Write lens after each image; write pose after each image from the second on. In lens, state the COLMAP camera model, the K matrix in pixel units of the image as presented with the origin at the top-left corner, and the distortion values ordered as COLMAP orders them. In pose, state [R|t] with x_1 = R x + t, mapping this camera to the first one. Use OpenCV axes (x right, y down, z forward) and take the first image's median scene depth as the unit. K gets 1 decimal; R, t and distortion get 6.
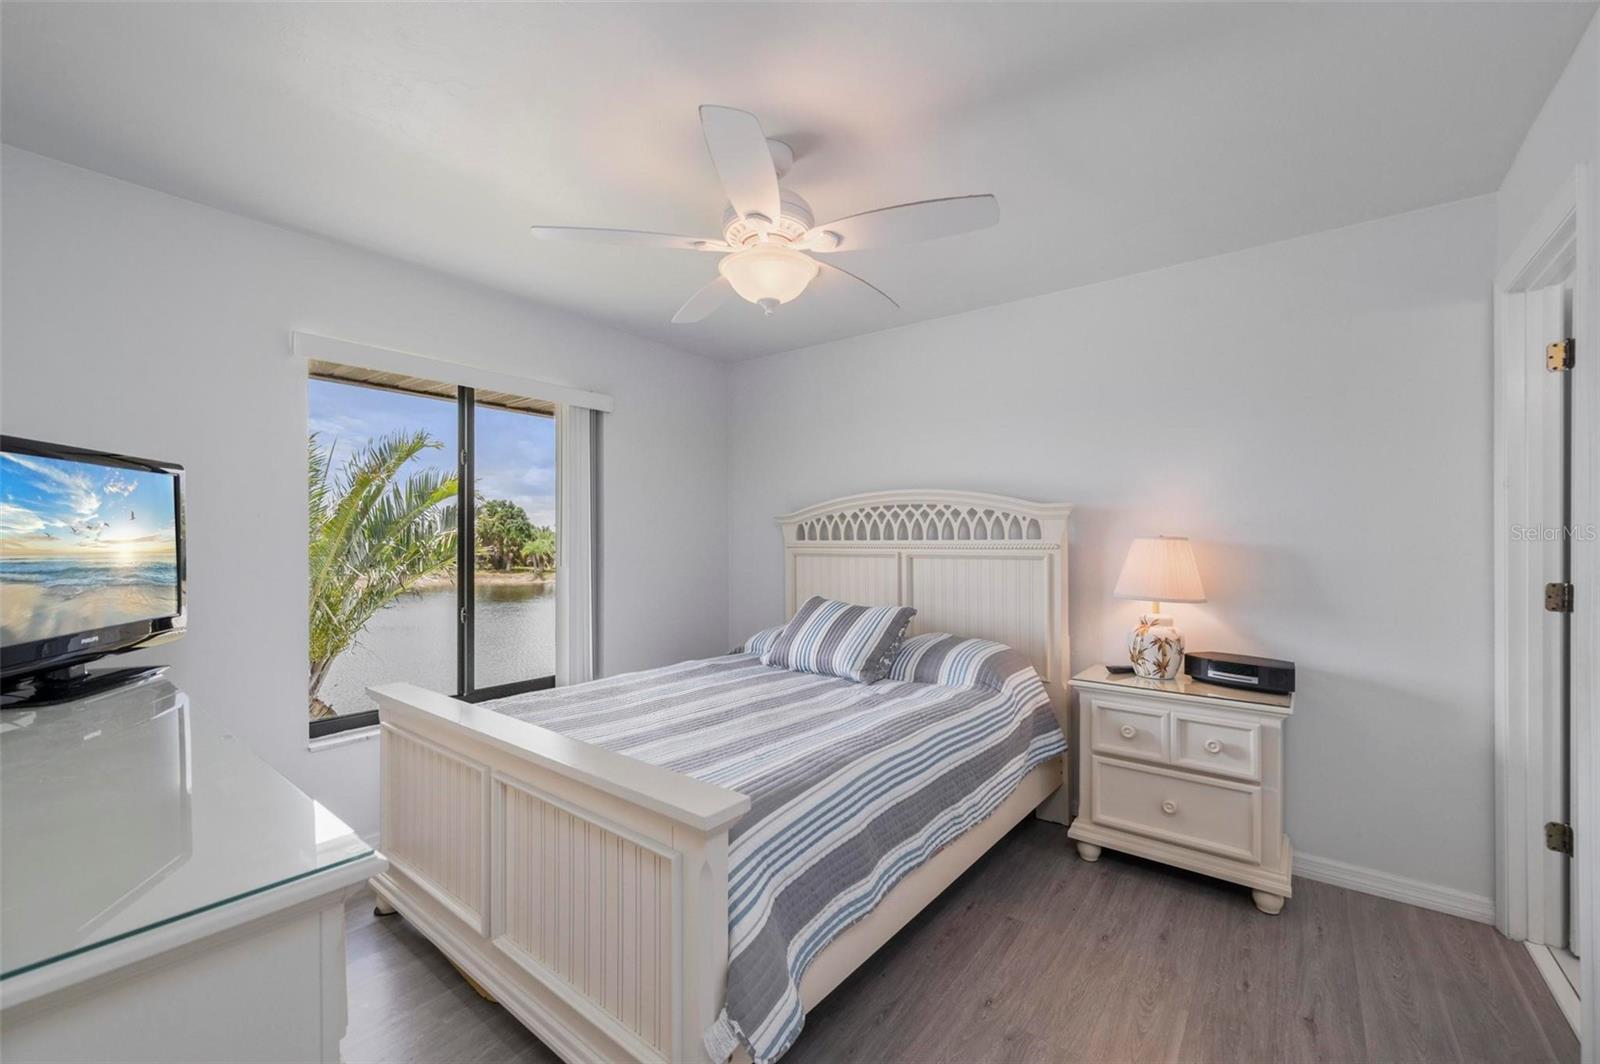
lens RADIAL K [[639.3, 0, 800.0], [0, 639.3, 532.0], [0, 0, 1]] dist [0.000328, 0.000070]
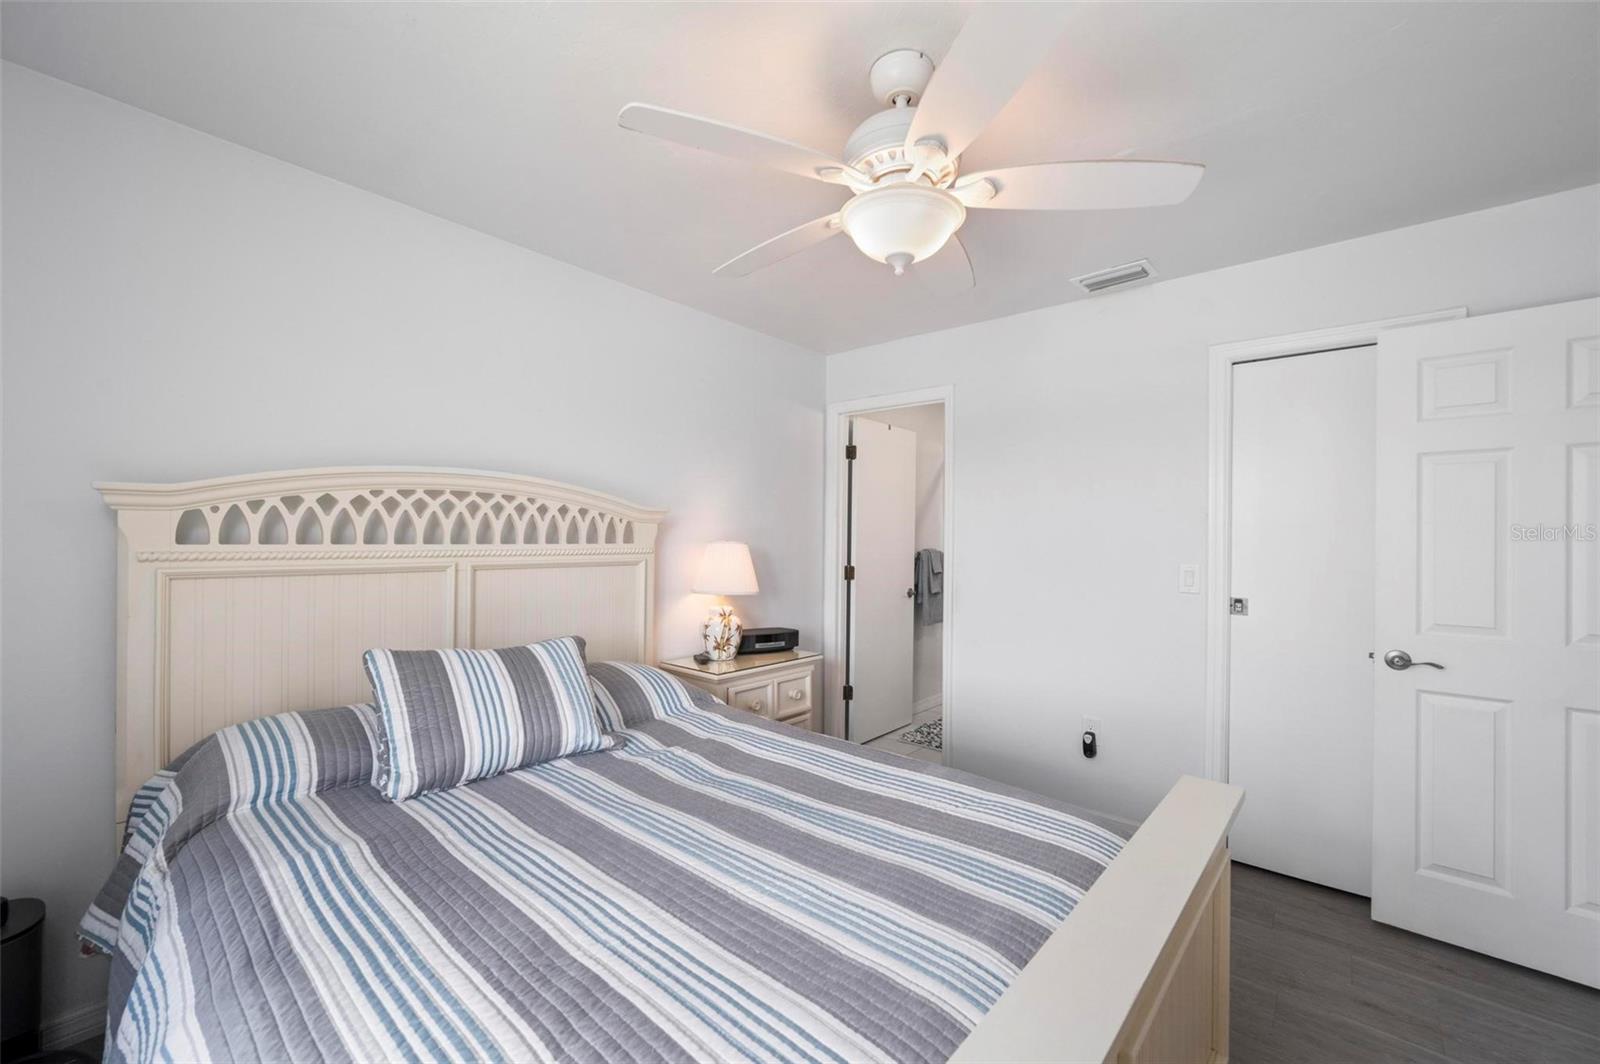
lens RADIAL K [[646.1, 0, 800.0], [0, 646.1, 532.0], [0, 0, 1]] dist [-0.000028, 0.000018]
pose [[0.054116, 0.014606, 0.998428, -0.495045], [-0.016916, 0.999763, -0.013708, 0.003152], [-0.998391, -0.016148, 0.054350, 0.615485]]
